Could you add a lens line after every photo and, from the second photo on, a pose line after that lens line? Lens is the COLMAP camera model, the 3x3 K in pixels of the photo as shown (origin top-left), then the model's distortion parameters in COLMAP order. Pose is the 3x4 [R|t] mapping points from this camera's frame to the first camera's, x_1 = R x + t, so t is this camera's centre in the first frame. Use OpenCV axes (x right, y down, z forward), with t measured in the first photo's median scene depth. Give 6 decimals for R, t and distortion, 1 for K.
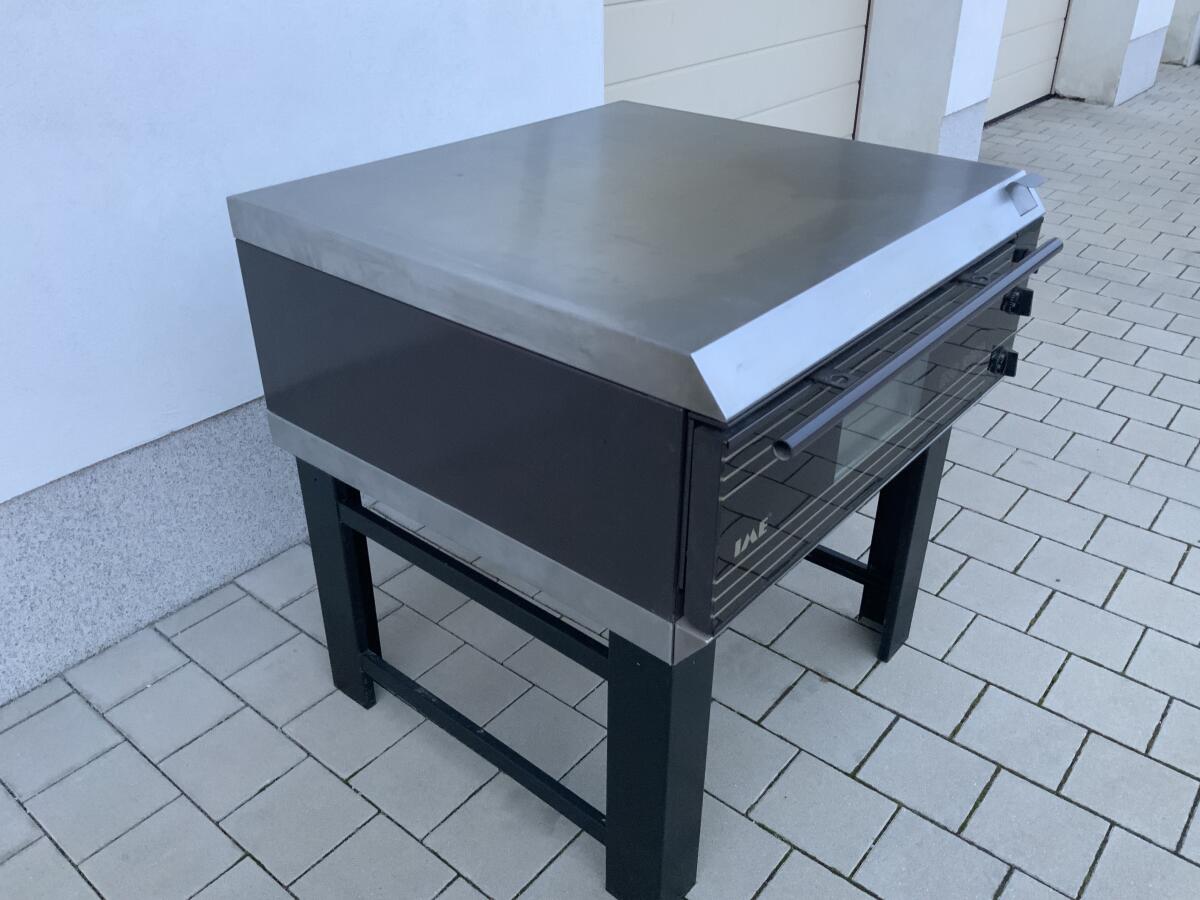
lens RADIAL K [[994.2, 0, 599.1], [0, 994.2, 453.4], [0, 0, 1]] dist [0.047764, -0.101135]
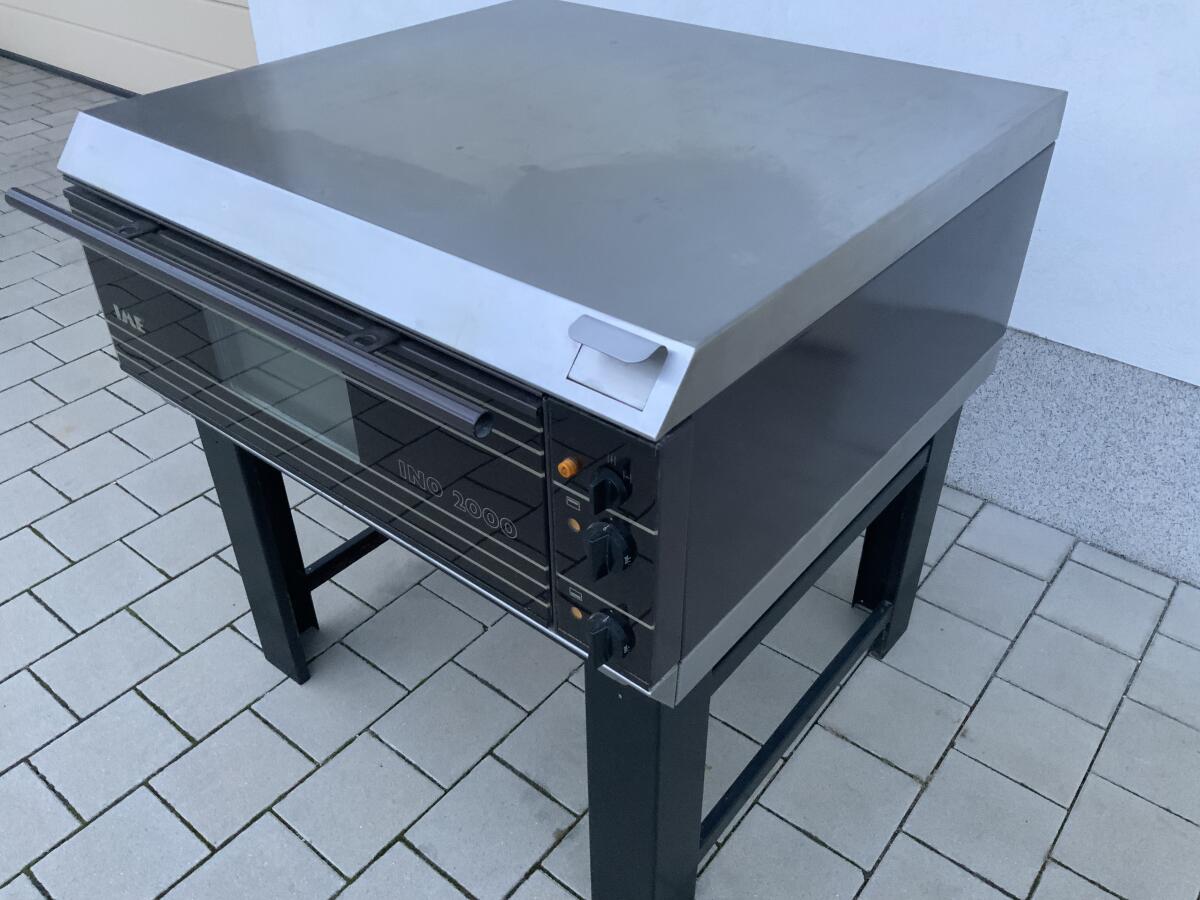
lens RADIAL K [[994.2, 0, 599.1], [0, 994.2, 453.4], [0, 0, 1]] dist [0.047764, -0.101135]
pose [[0.008961, 0.582438, -0.812826, 0.770932], [-0.508213, 0.702702, 0.497925, -0.423387], [0.861185, 0.408626, 0.302299, 0.772634]]
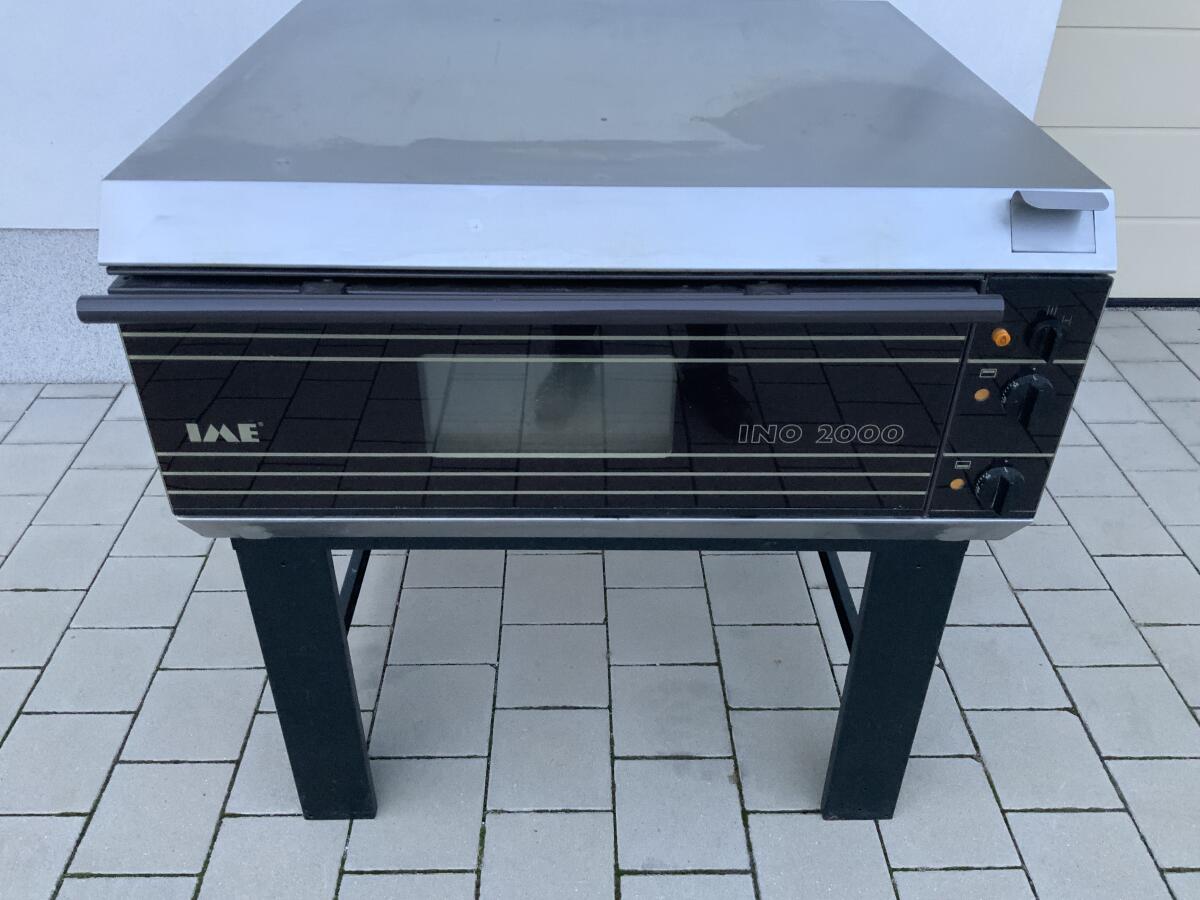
lens RADIAL K [[994.2, 0, 599.1], [0, 994.2, 453.4], [0, 0, 1]] dist [0.047764, -0.101135]
pose [[0.651334, 0.438435, -0.619304, 0.601727], [-0.397070, 0.892443, 0.214198, -0.141491], [0.646606, 0.106392, 0.755368, 0.363108]]
